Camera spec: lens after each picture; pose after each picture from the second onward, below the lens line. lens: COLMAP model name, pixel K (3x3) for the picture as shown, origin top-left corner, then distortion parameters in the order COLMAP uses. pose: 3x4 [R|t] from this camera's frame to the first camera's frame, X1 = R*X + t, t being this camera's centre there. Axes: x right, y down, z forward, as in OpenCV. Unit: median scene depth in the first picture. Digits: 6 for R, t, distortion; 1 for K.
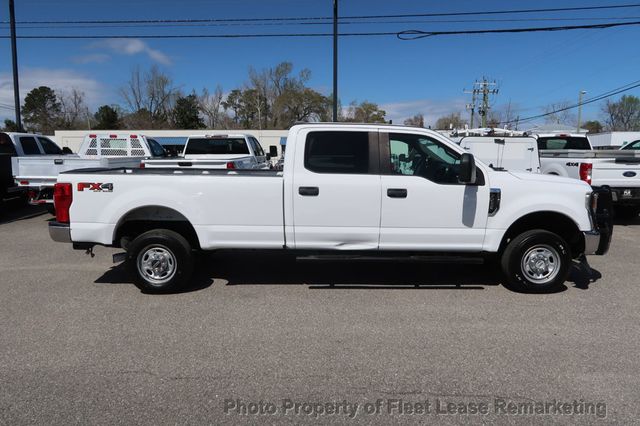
lens RADIAL K [[451.5, 0, 316.6], [0, 451.5, 212.7], [0, 0, 1]] dist [-0.027608, 0.008133]
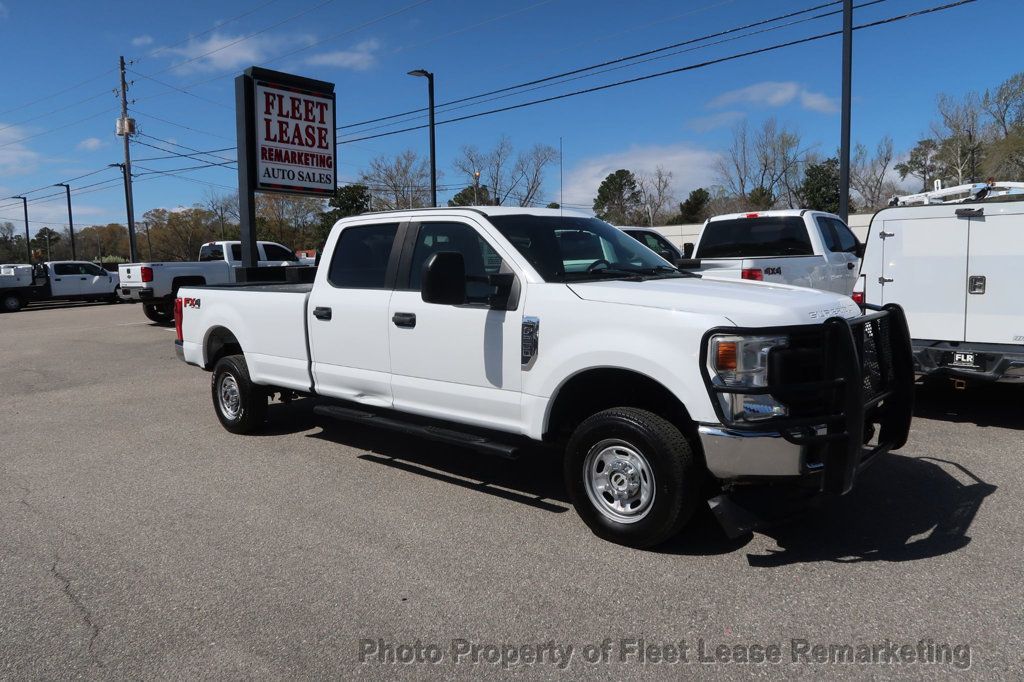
lens RADIAL K [[722.3, 0, 509.7], [0, 722.3, 334.7], [0, 0, 1]] dist [-0.027608, 0.008133]
pose [[0.737598, 0.044043, -0.673802, 0.917228], [-0.061099, 0.998130, -0.001640, -0.029415], [0.672470, 0.042378, 0.738910, 0.361407]]
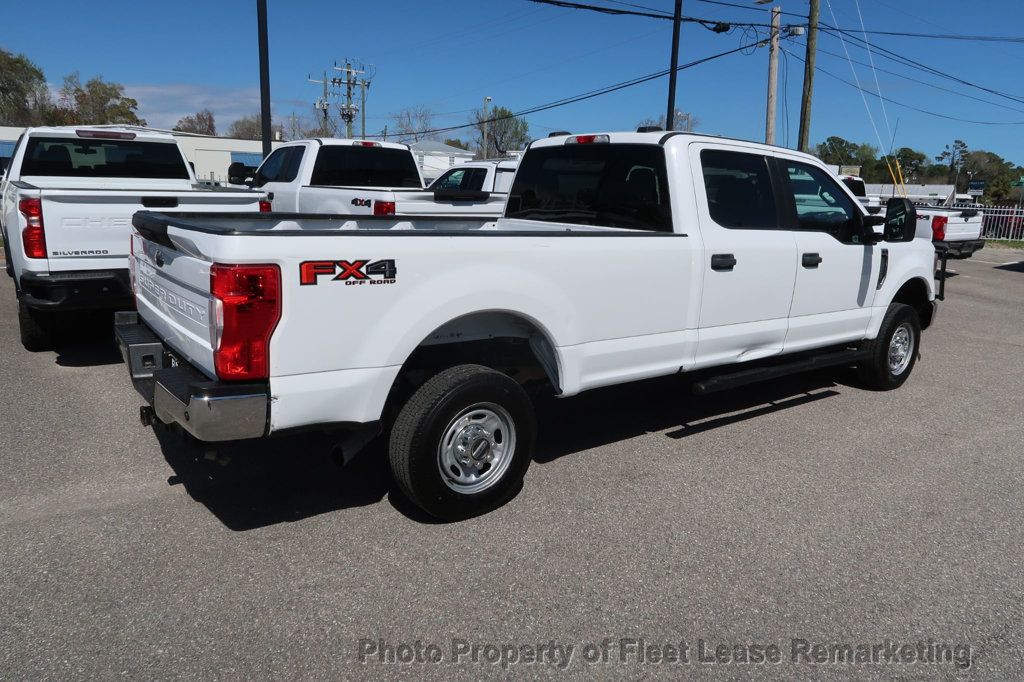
lens RADIAL K [[722.3, 0, 517.9], [0, 722.3, 347.9], [0, 0, 1]] dist [-0.027608, 0.008133]
pose [[0.793333, -0.107988, 0.599134, -0.718477], [0.050272, 0.992401, 0.112304, -0.053061], [-0.606709, -0.058975, 0.792733, 0.443444]]
